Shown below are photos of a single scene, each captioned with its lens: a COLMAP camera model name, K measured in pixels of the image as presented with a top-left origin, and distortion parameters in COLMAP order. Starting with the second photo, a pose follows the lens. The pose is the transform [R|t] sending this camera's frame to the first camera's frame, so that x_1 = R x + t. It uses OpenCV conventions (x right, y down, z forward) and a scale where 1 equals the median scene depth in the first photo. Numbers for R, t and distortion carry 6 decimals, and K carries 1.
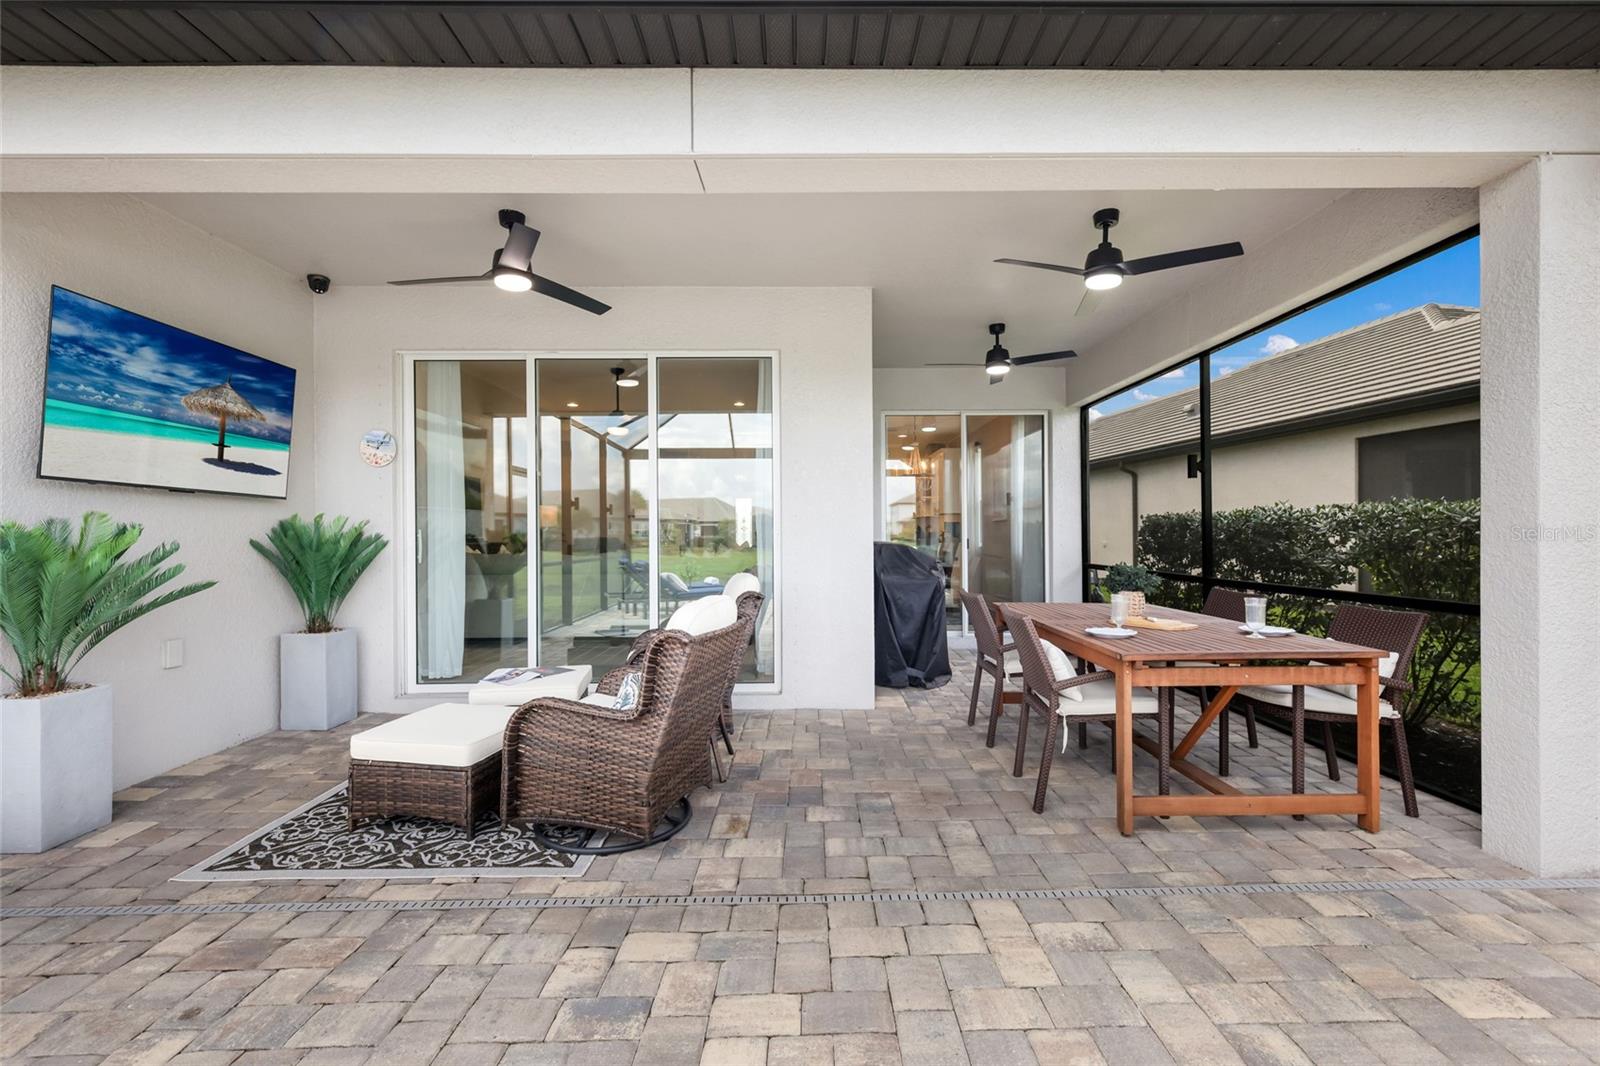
lens RADIAL K [[688.9, 0, 797.3], [0, 688.9, 533.5], [0, 0, 1]] dist [0.001385, 0.000163]
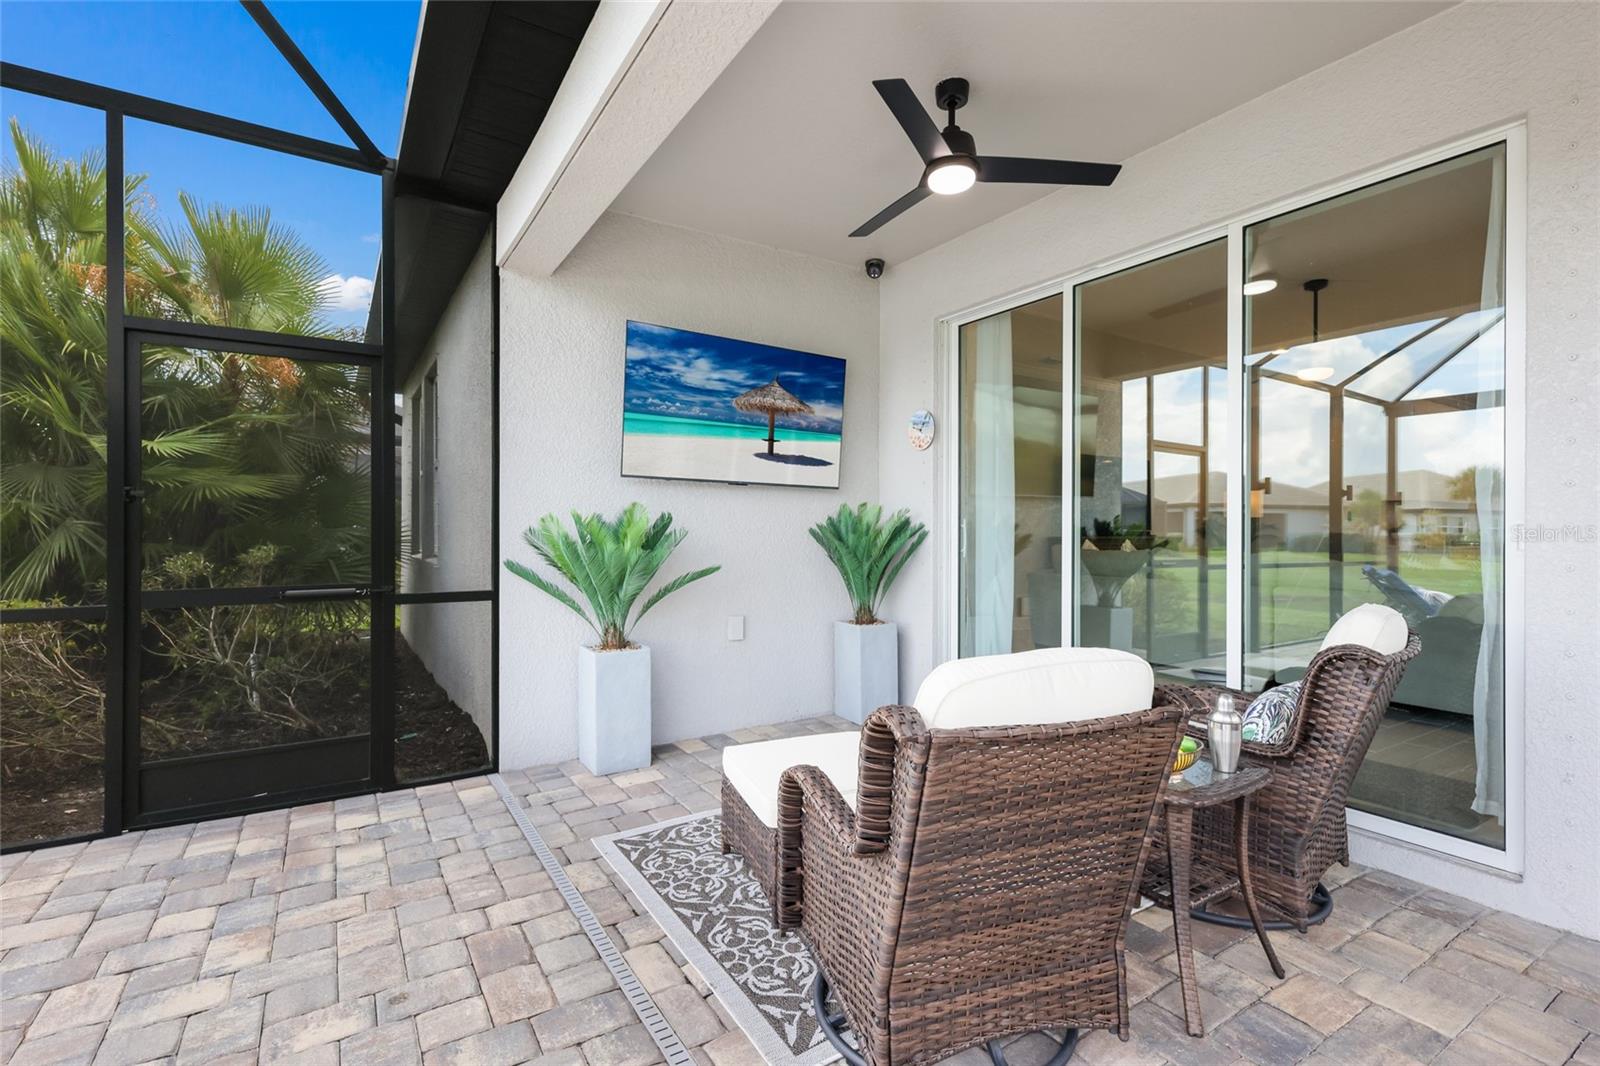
lens RADIAL K [[729.2, 0, 806.2], [0, 729.2, 526.7], [0, 0, 1]] dist [0.011537, 0.000011]
pose [[0.543848, 0.005389, -0.839167, 0.172569], [-0.006923, 0.999974, 0.001935, 0.005427], [0.839155, 0.004757, 0.543871, 0.486235]]
